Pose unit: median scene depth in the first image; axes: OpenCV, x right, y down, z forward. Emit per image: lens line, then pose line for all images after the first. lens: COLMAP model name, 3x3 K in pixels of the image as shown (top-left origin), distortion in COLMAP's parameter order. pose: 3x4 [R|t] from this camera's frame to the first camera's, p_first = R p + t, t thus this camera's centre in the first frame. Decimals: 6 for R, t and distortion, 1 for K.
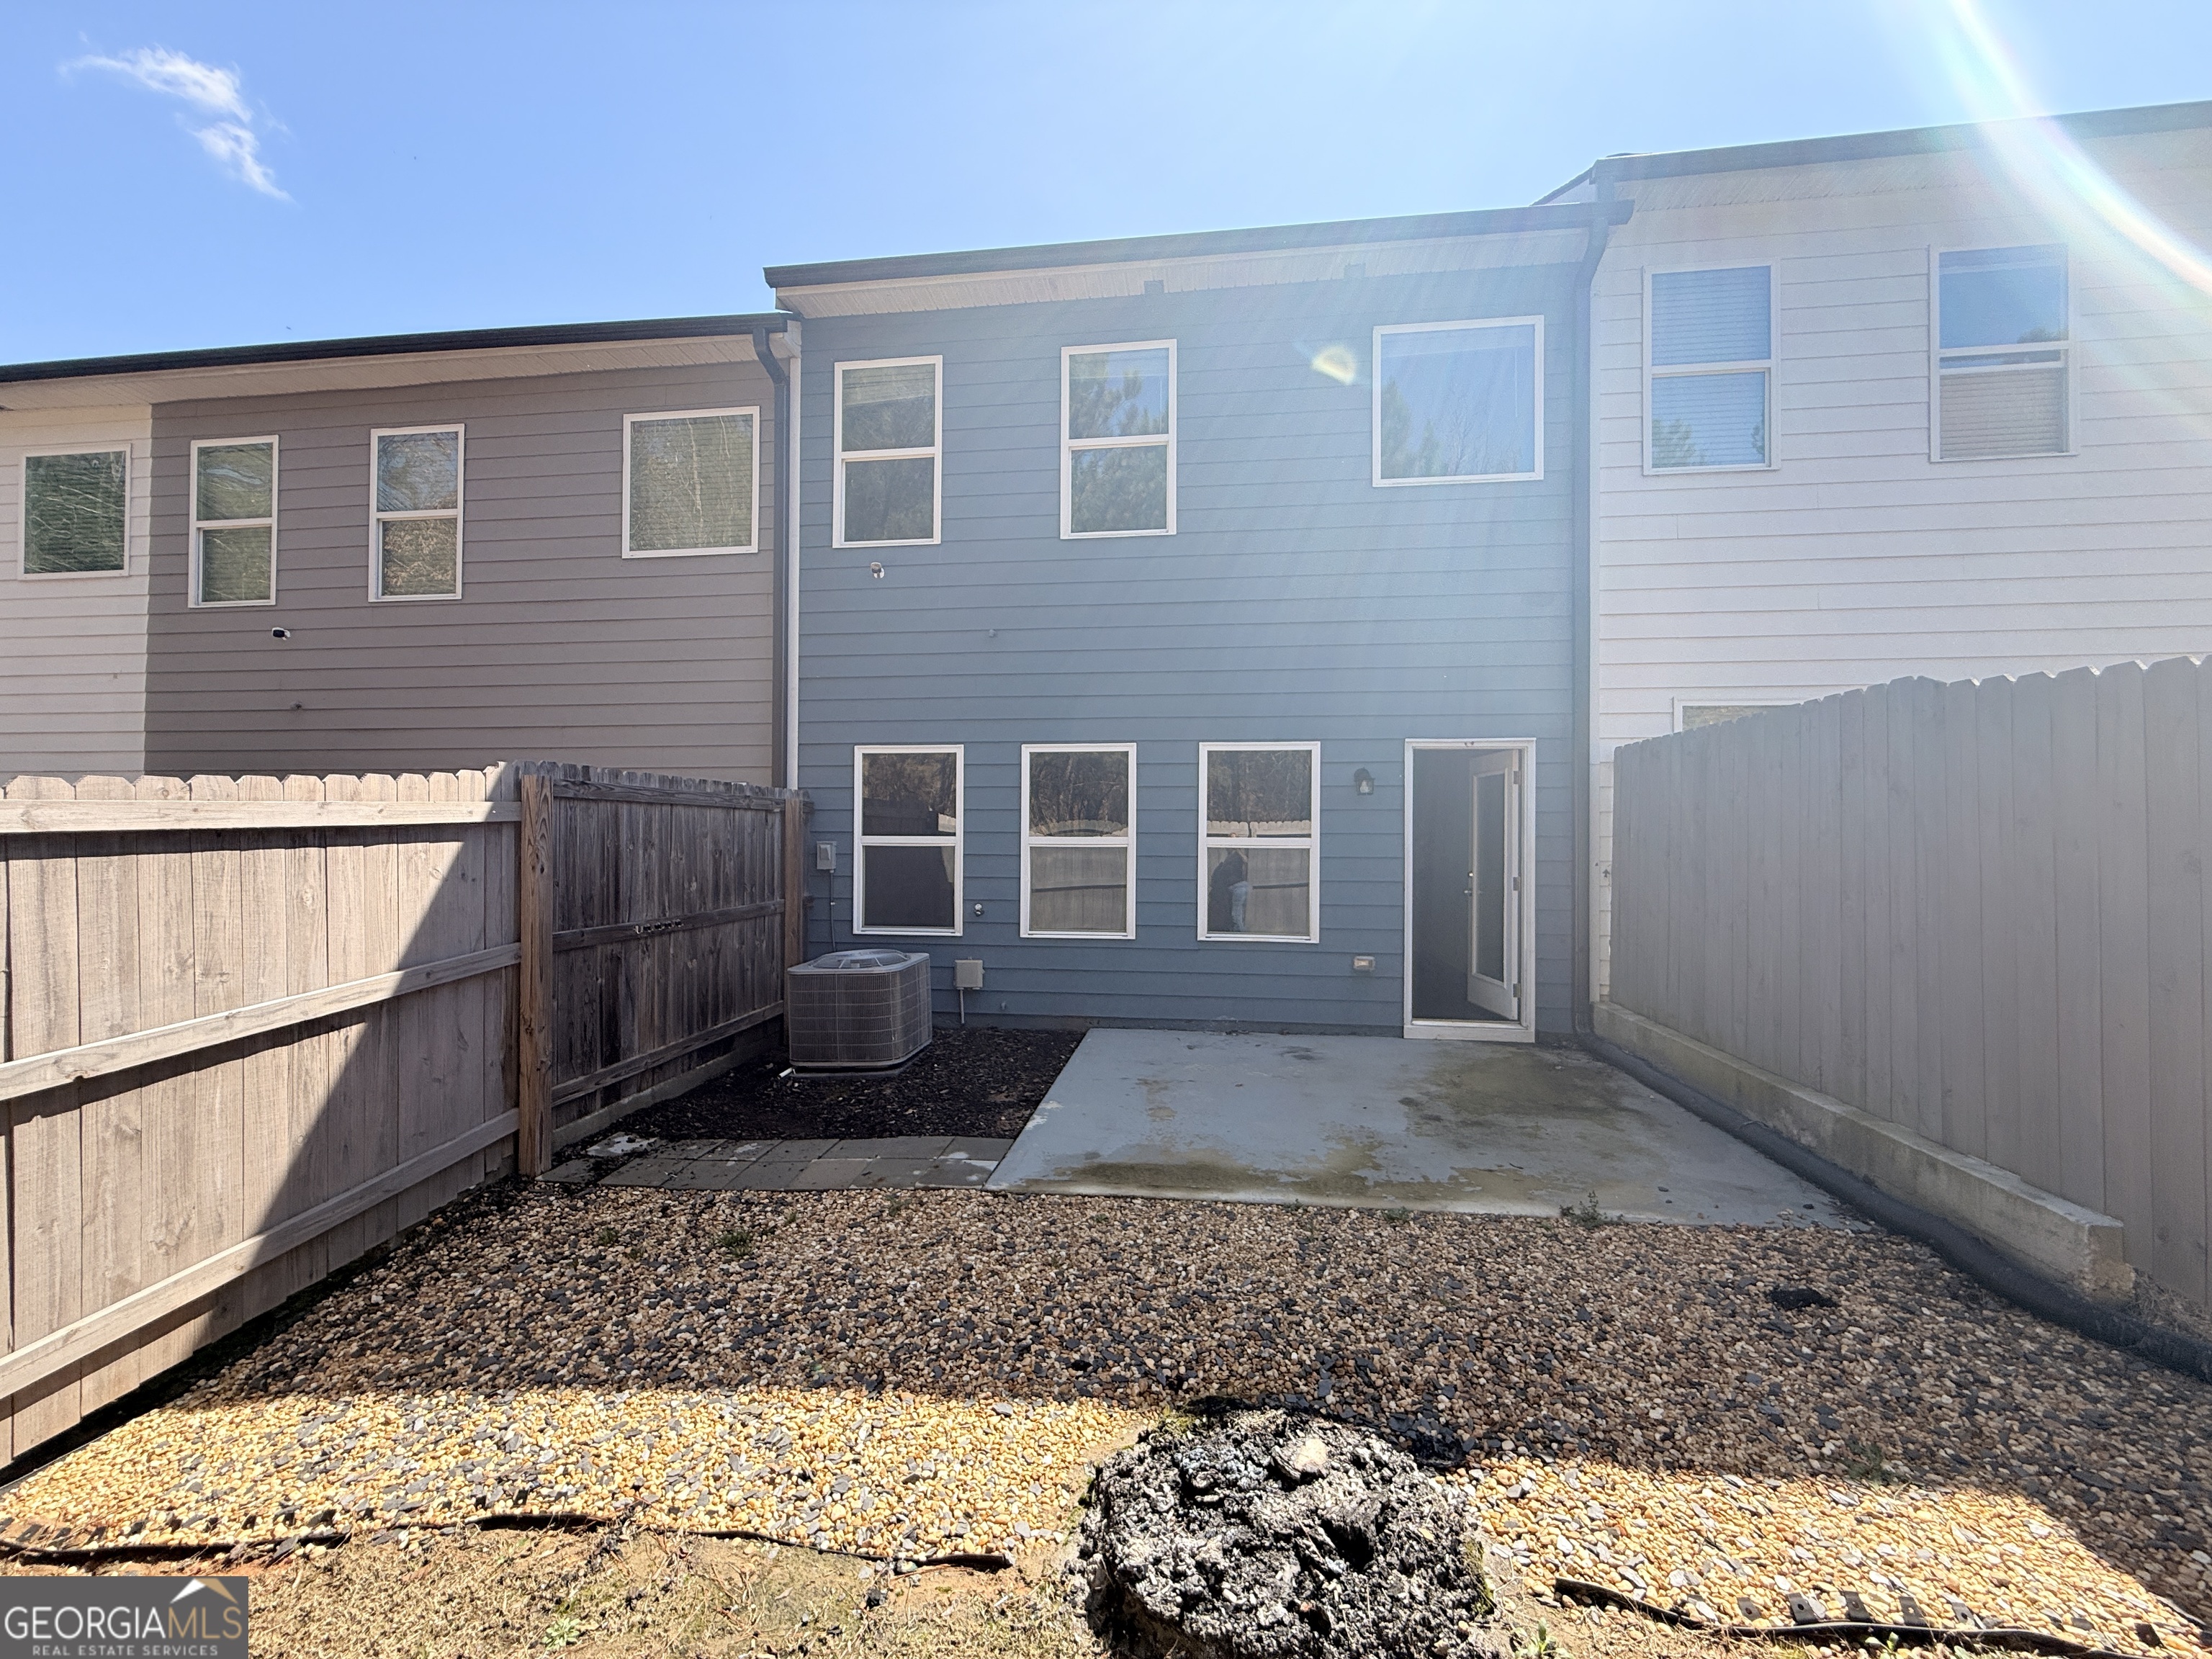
lens RADIAL K [[887.3, 0, 1102.6], [0, 887.3, 827.8], [0, 0, 1]] dist [-0.000095, -0.000013]
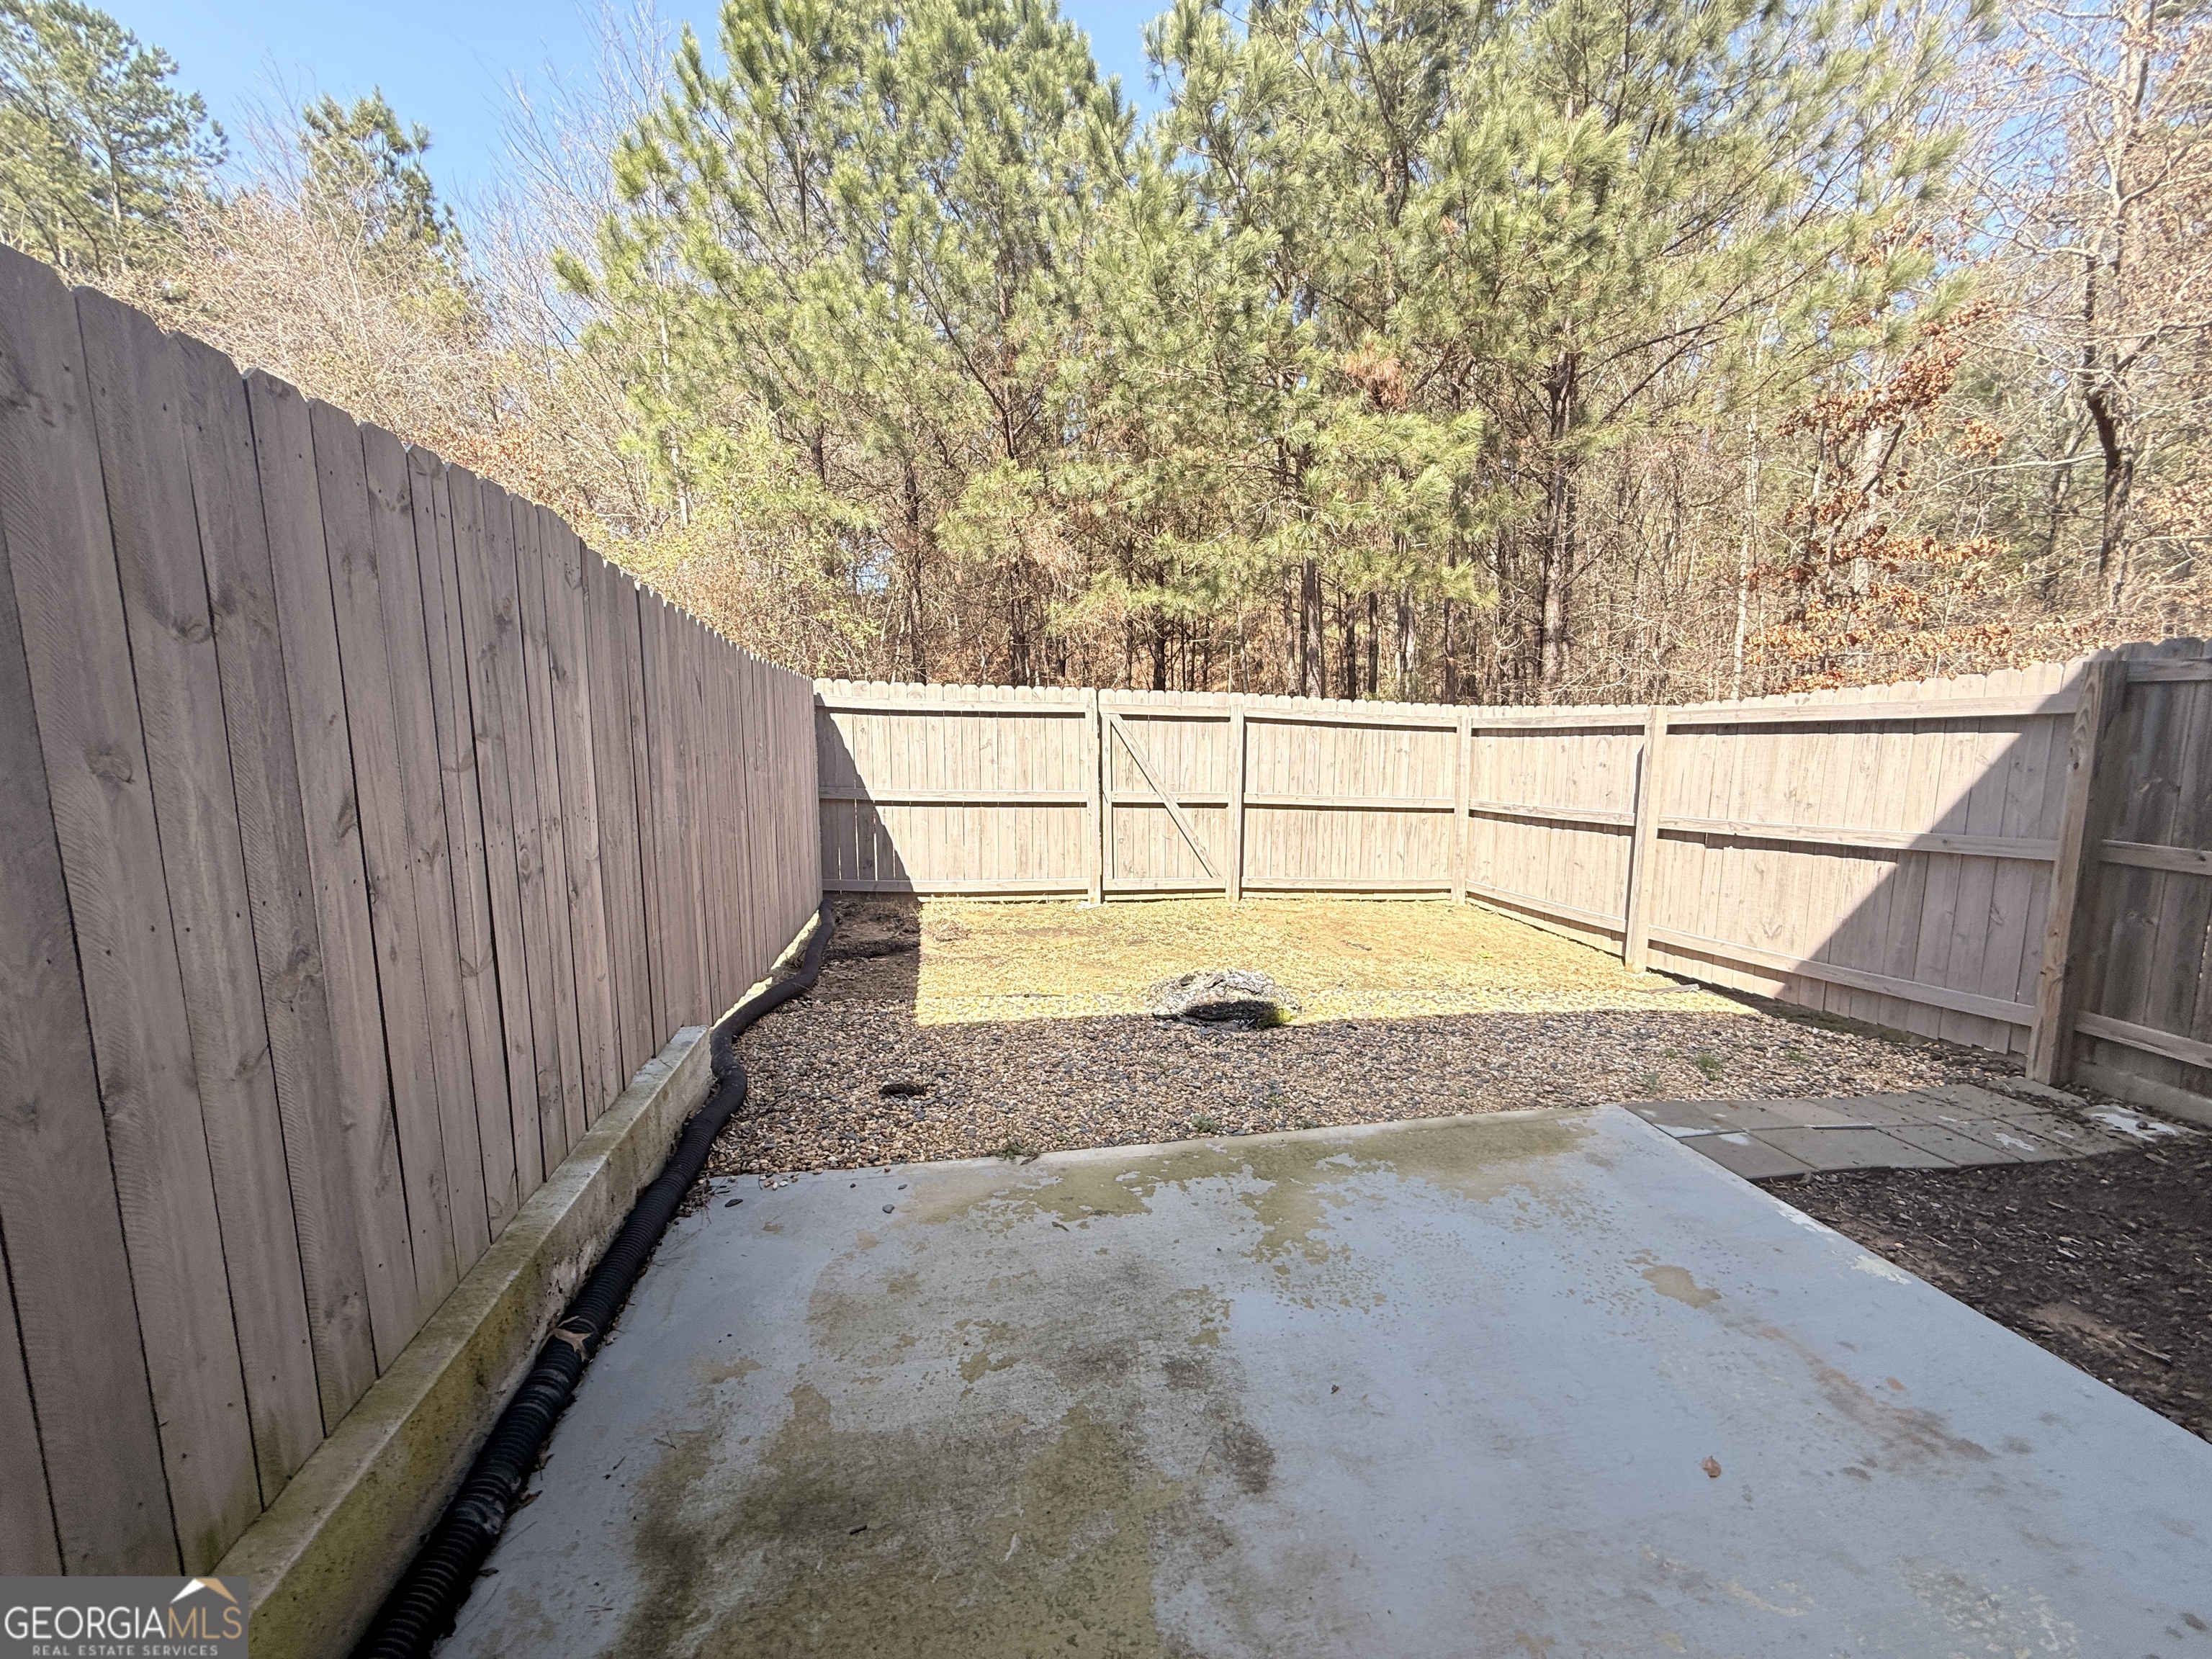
lens RADIAL K [[887.3, 0, 1102.6], [0, 887.3, 827.8], [0, 0, 1]] dist [-0.000095, -0.000013]
pose [[-0.954733, 0.038835, -0.294918, 0.653619], [0.003315, 0.992769, 0.119997, -0.002413], [0.297445, 0.113587, -0.947958, 1.693584]]
